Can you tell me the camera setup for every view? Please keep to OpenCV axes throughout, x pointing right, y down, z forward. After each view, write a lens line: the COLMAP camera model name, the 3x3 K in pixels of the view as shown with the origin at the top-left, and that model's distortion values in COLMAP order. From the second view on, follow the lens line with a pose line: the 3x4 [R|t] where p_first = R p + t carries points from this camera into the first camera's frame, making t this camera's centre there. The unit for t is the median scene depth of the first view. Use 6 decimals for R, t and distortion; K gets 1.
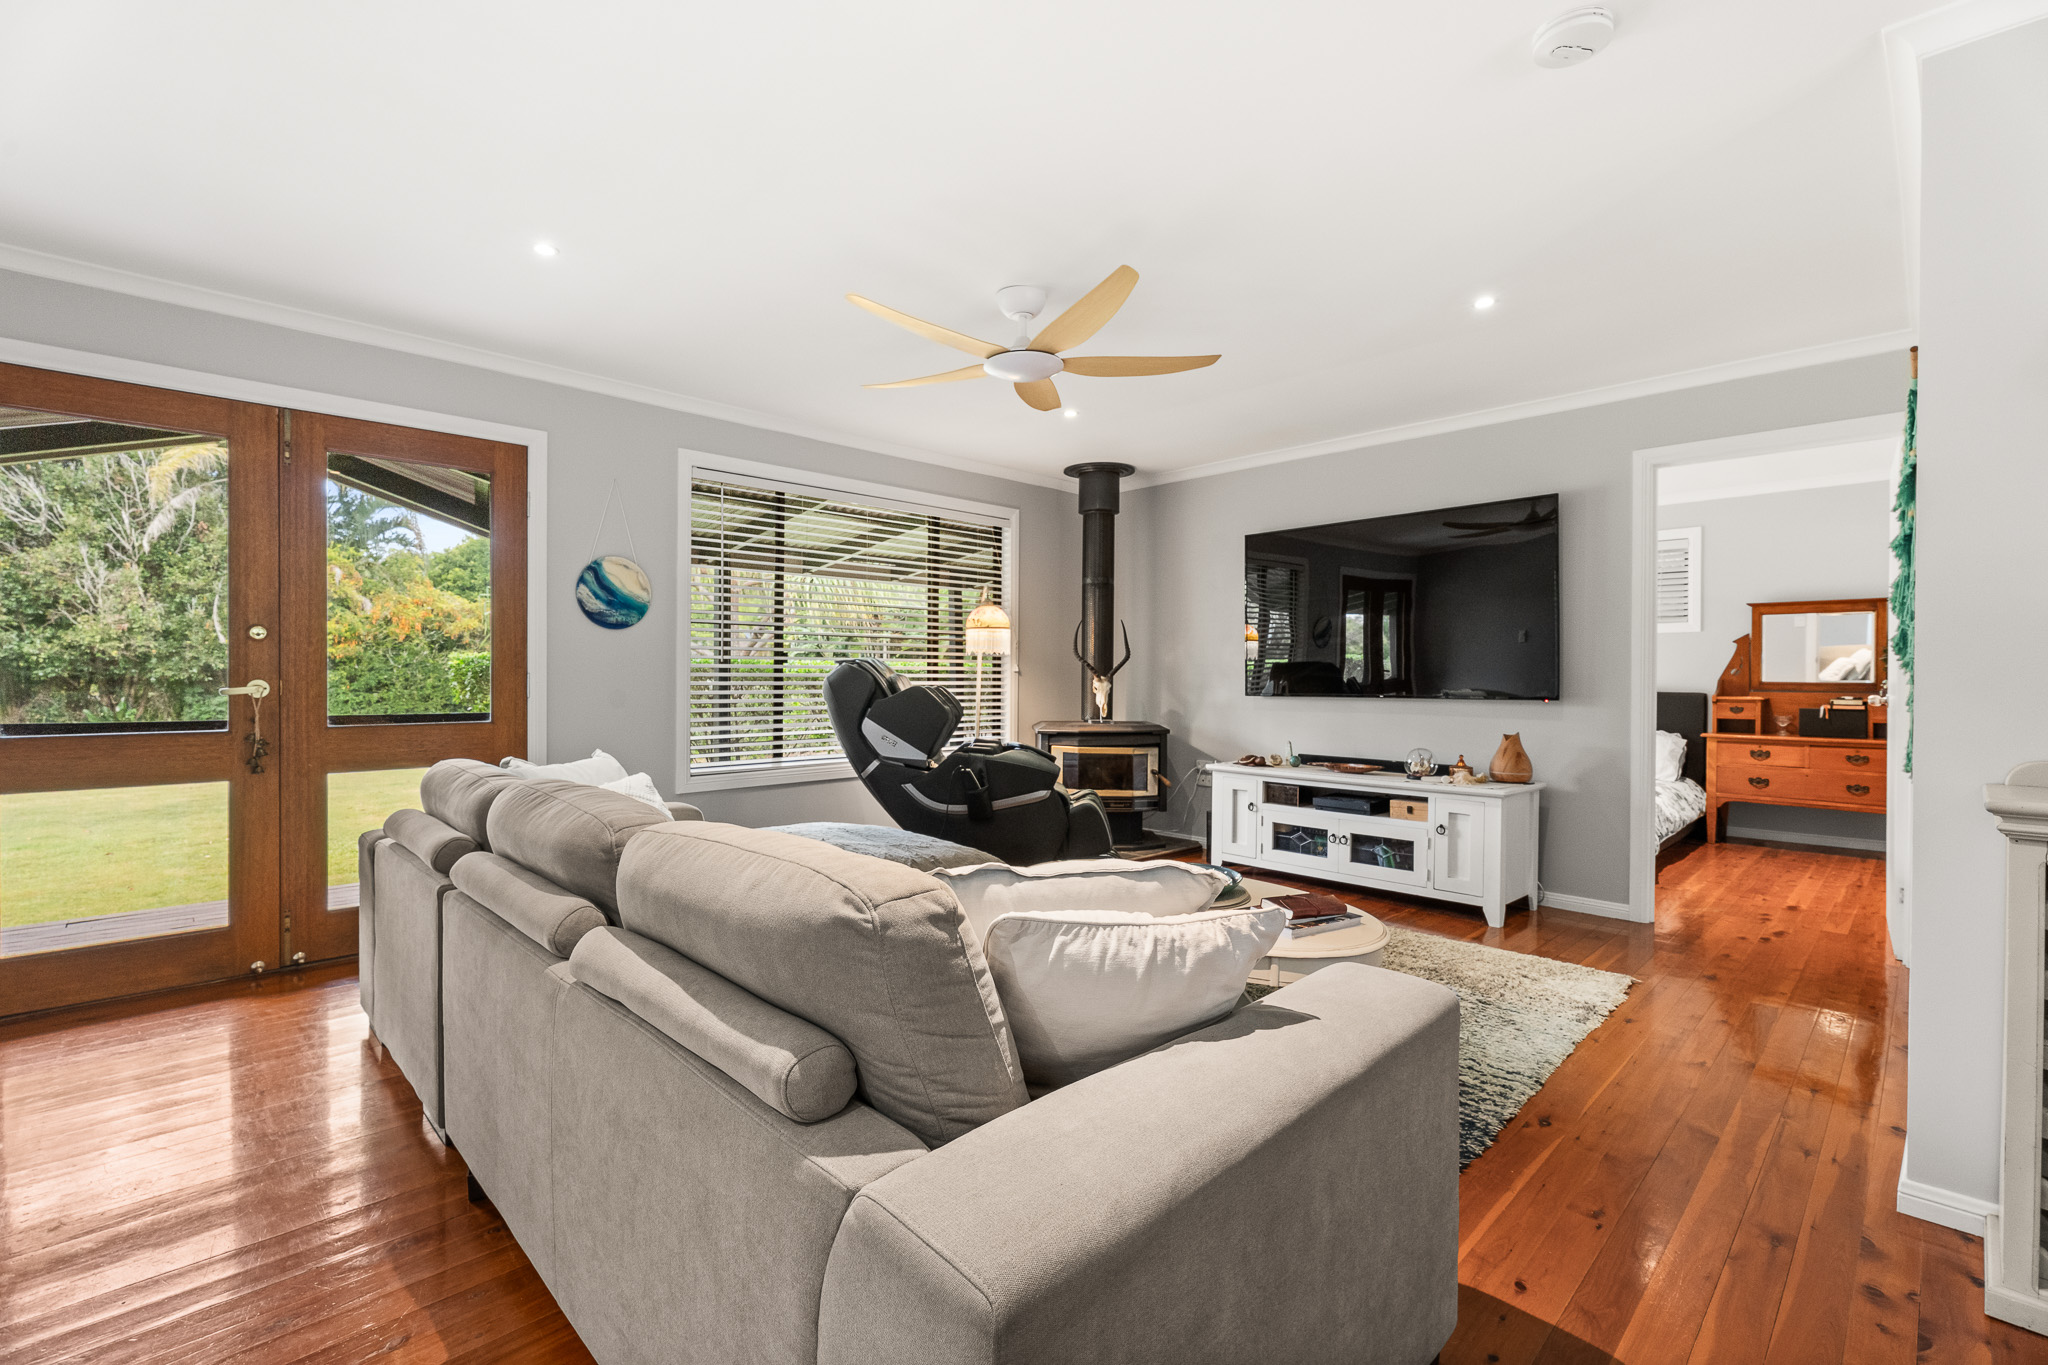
lens RADIAL K [[906.3, 0, 1026.1], [0, 906.3, 679.3], [0, 0, 1]] dist [-0.001608, 0.000443]
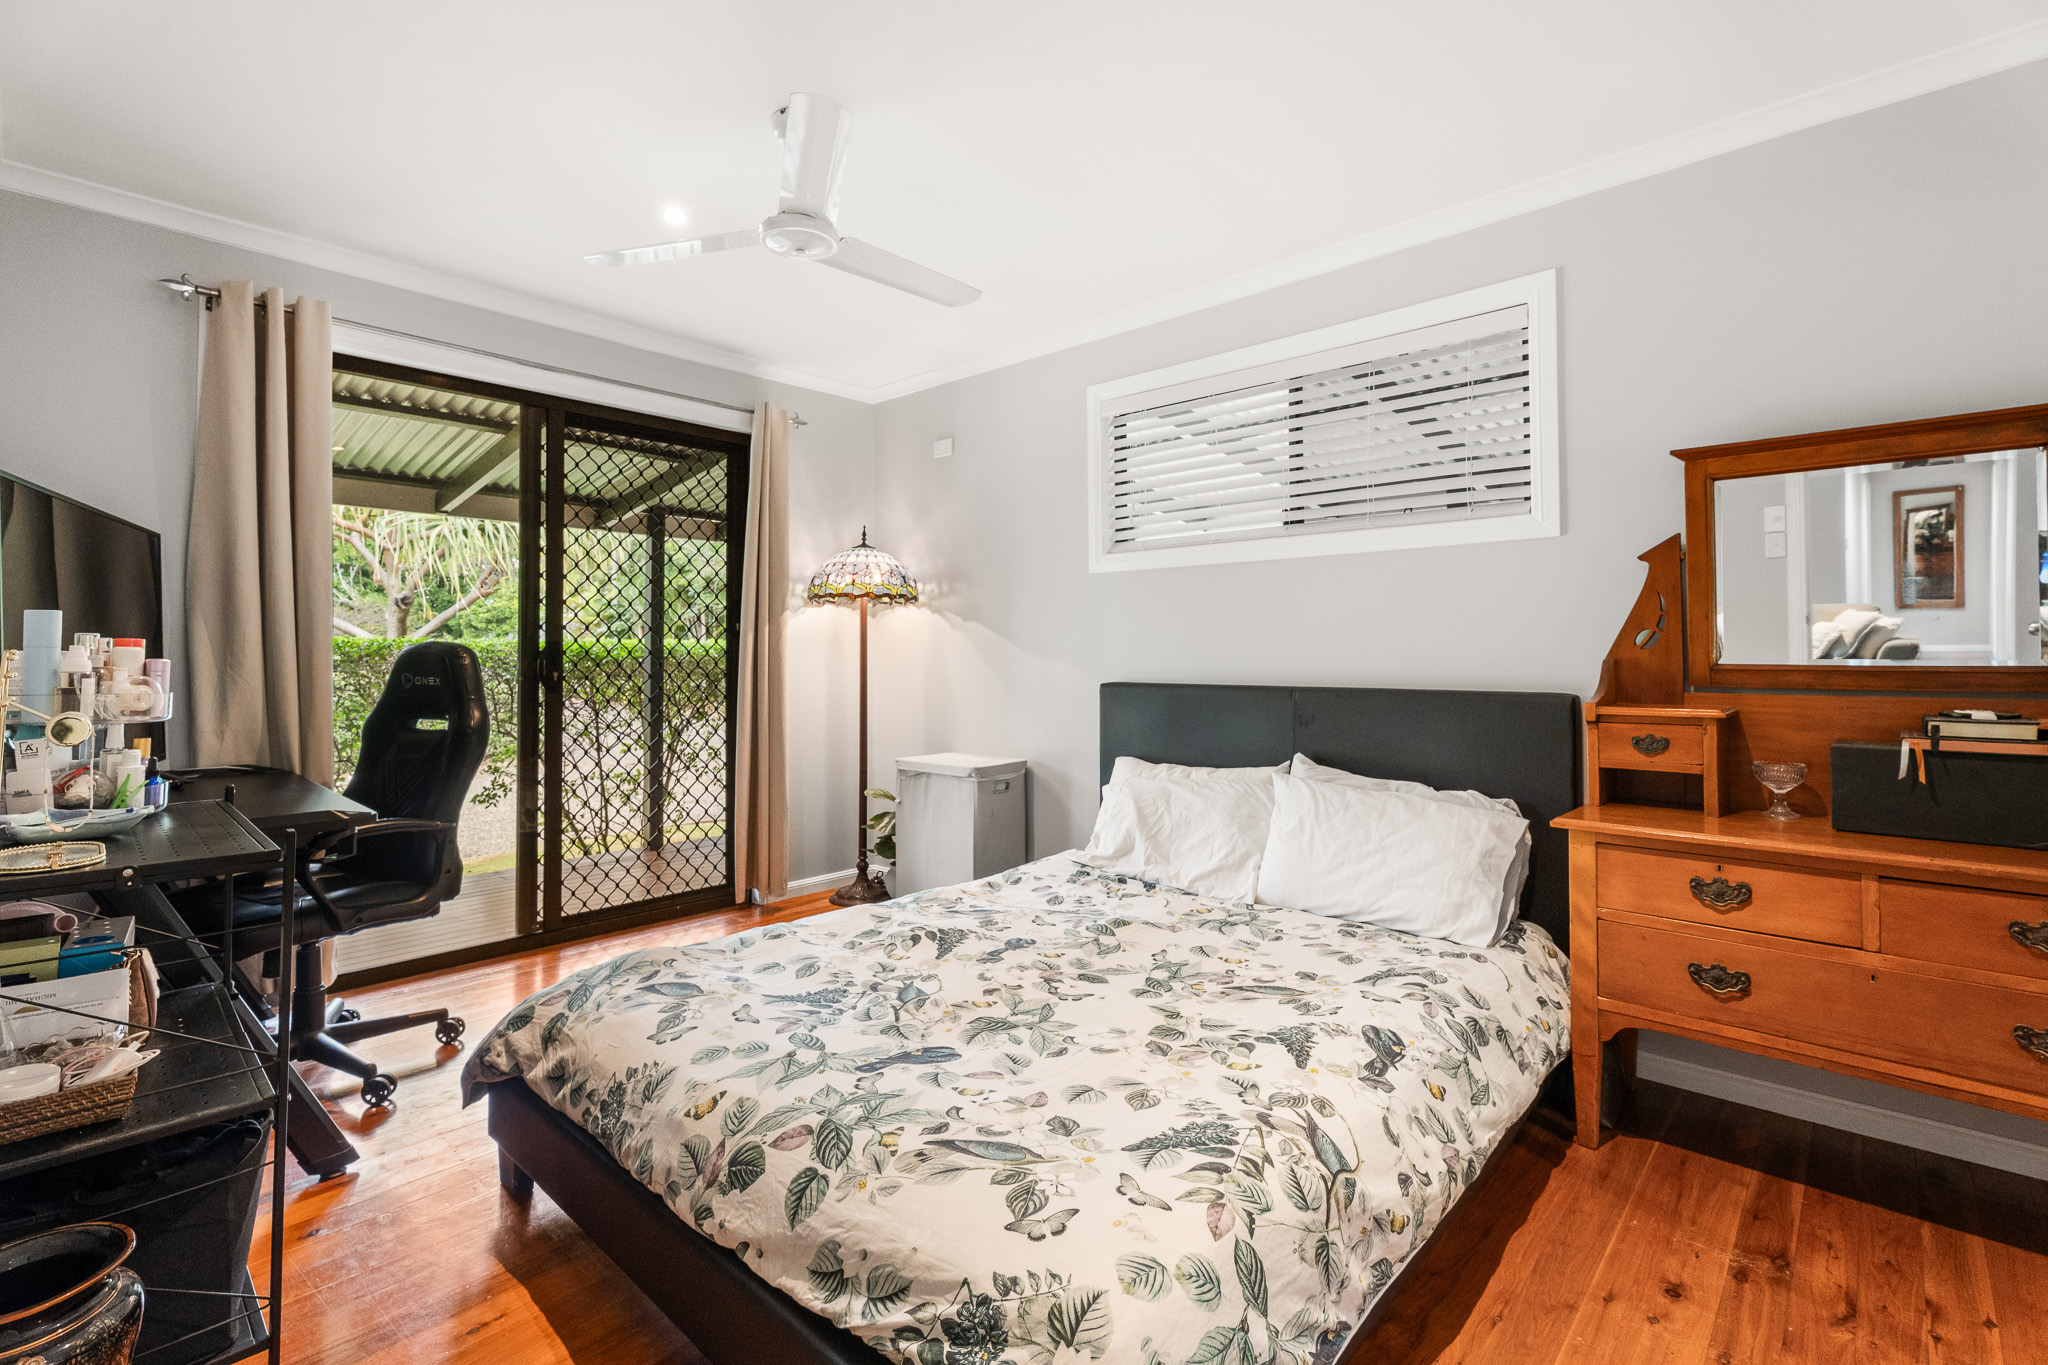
lens RADIAL K [[906.3, 0, 1037.9], [0, 906.3, 634.8], [0, 0, 1]] dist [-0.001608, 0.000443]
pose [[0.998777, -0.005210, 0.049172, 0.526381], [0.006453, 0.999663, -0.025164, -0.002018], [-0.049025, 0.025450, 0.998473, 0.655322]]
